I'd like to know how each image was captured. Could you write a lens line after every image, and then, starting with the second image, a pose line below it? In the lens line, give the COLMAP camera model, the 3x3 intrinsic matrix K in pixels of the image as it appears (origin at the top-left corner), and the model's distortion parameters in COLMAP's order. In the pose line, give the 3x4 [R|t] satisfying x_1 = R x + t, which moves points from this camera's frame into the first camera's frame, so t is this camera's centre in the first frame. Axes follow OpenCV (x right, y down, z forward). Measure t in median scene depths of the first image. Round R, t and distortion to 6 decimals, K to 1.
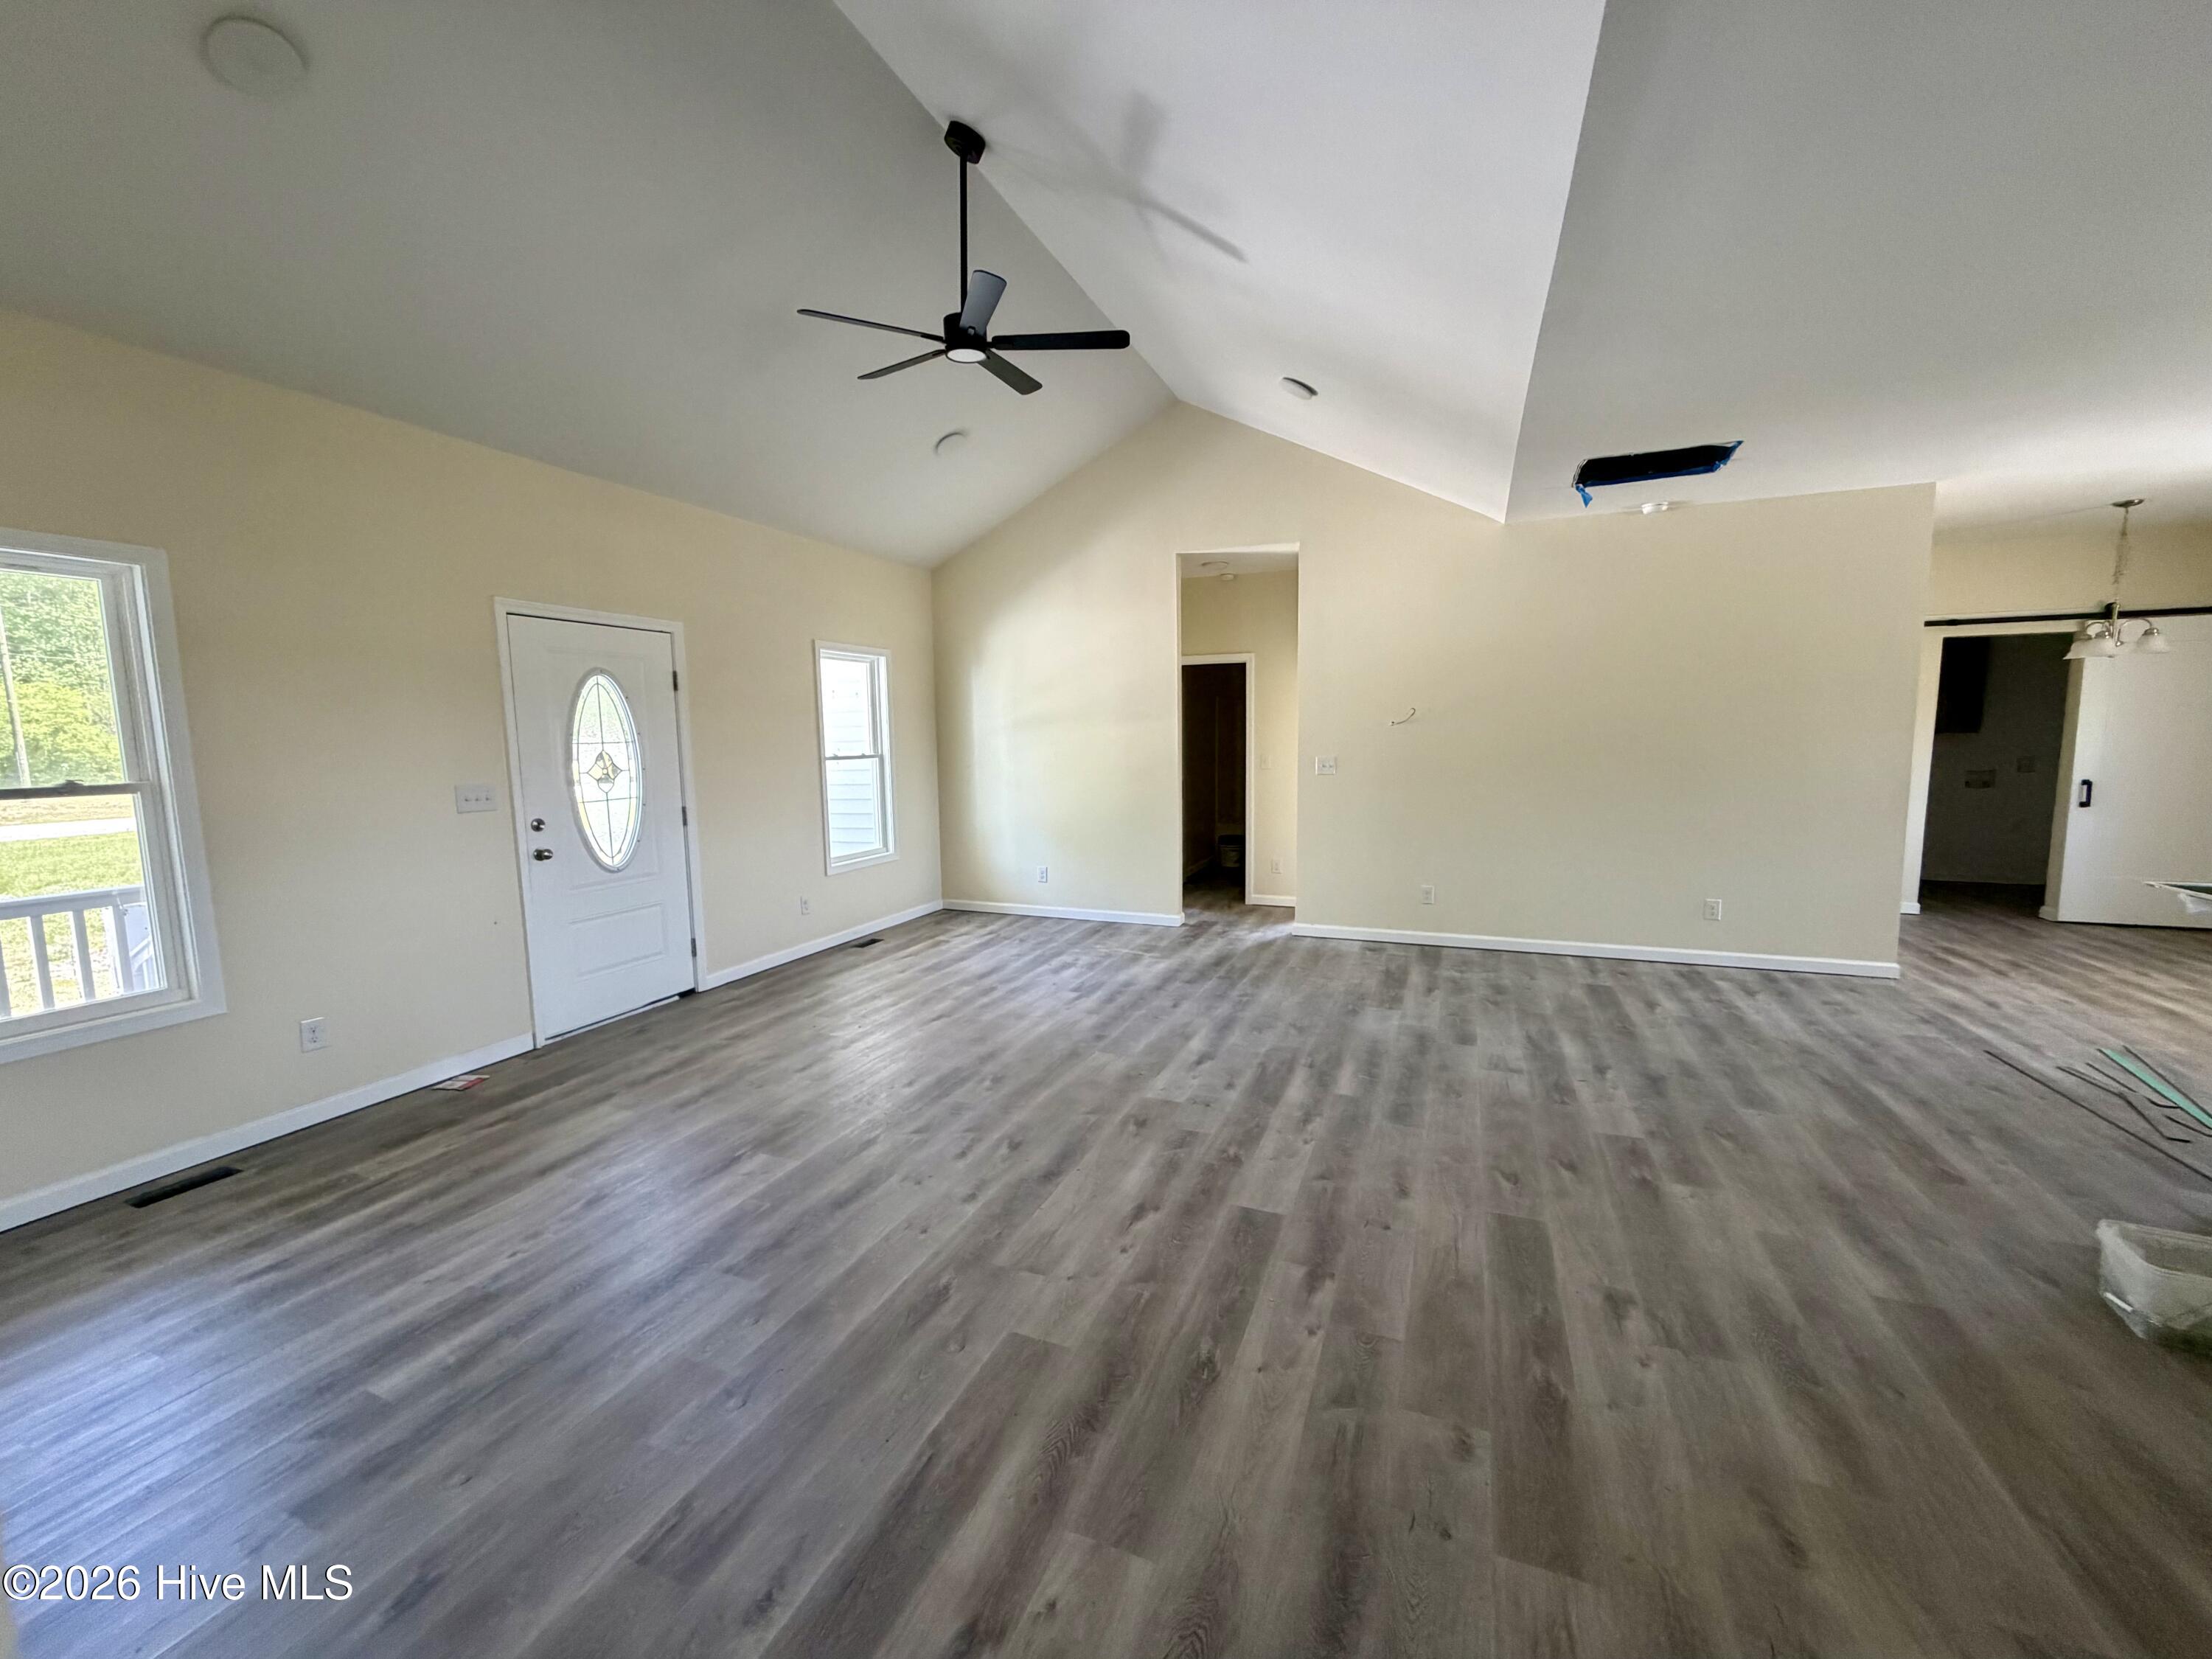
lens RADIAL K [[877.7, 0, 1101.6], [0, 877.7, 834.3], [0, 0, 1]] dist [-0.006470, 0.002155]
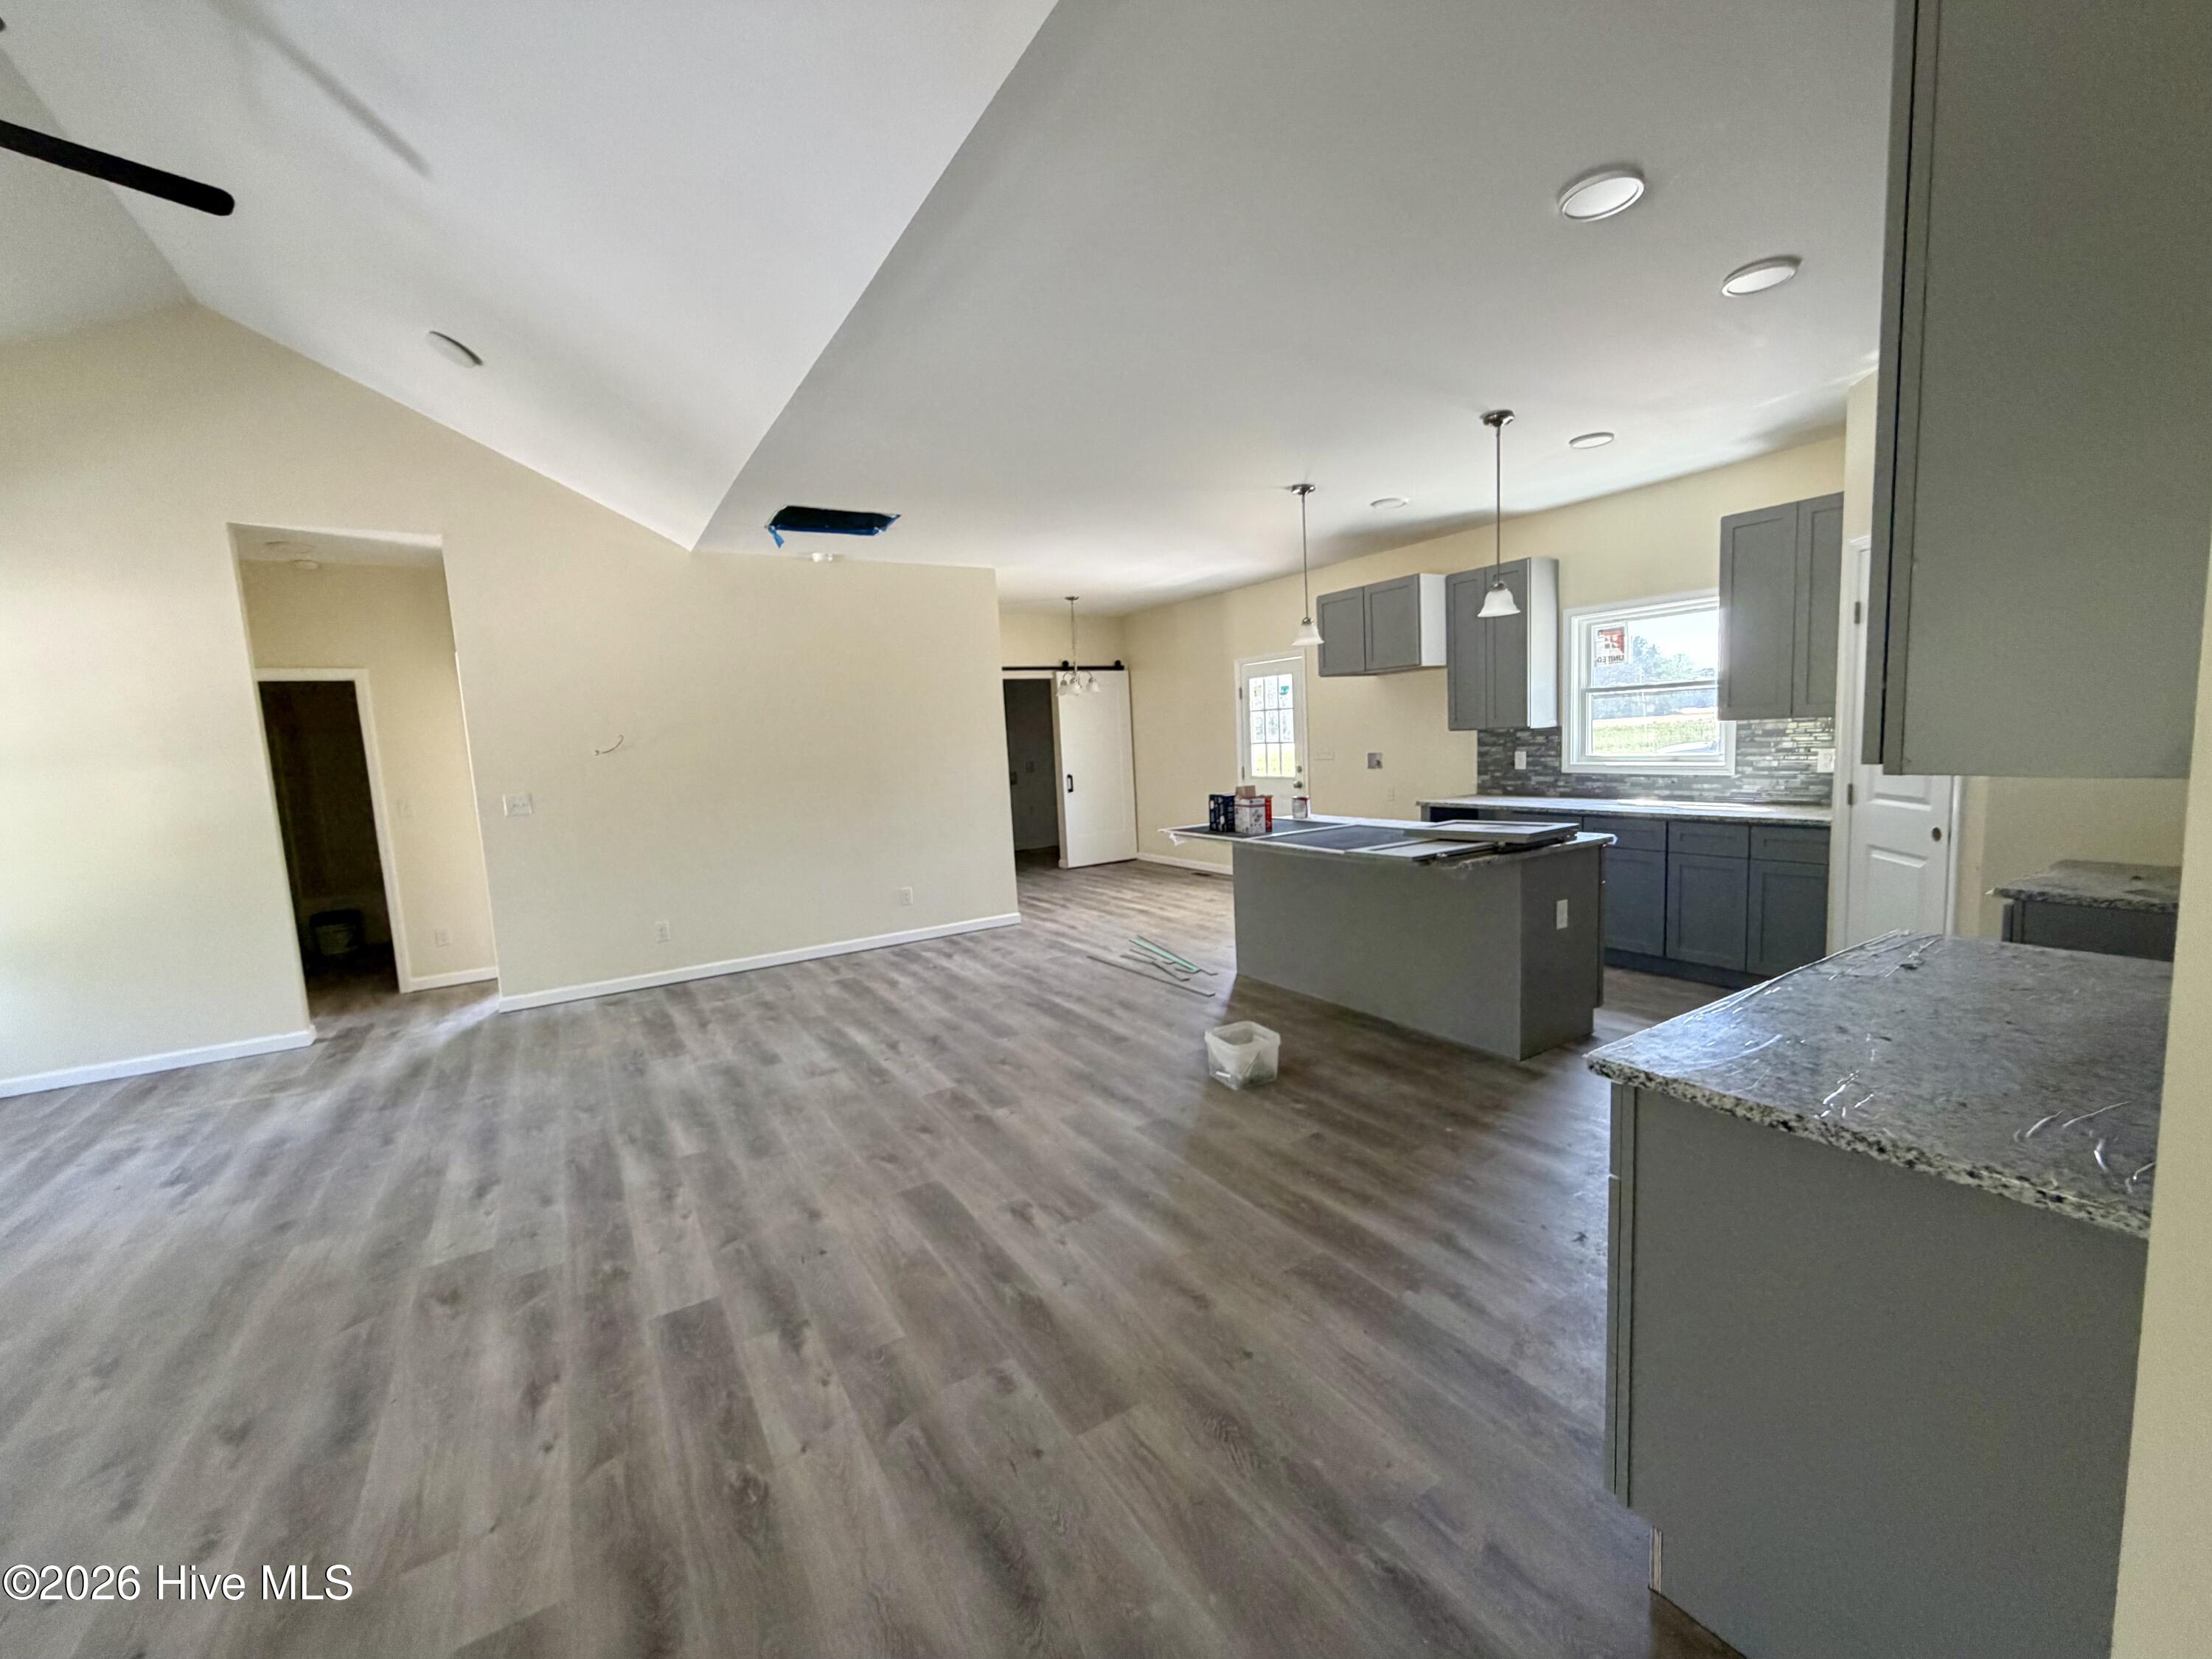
lens RADIAL K [[877.7, 0, 1099.3], [0, 877.7, 835.8], [0, 0, 1]] dist [-0.006470, 0.002155]
pose [[0.584398, -0.107661, 0.804294, -0.167844], [0.132577, 0.990509, 0.036257, -0.008458], [-0.800564, 0.085442, 0.593125, 0.086853]]
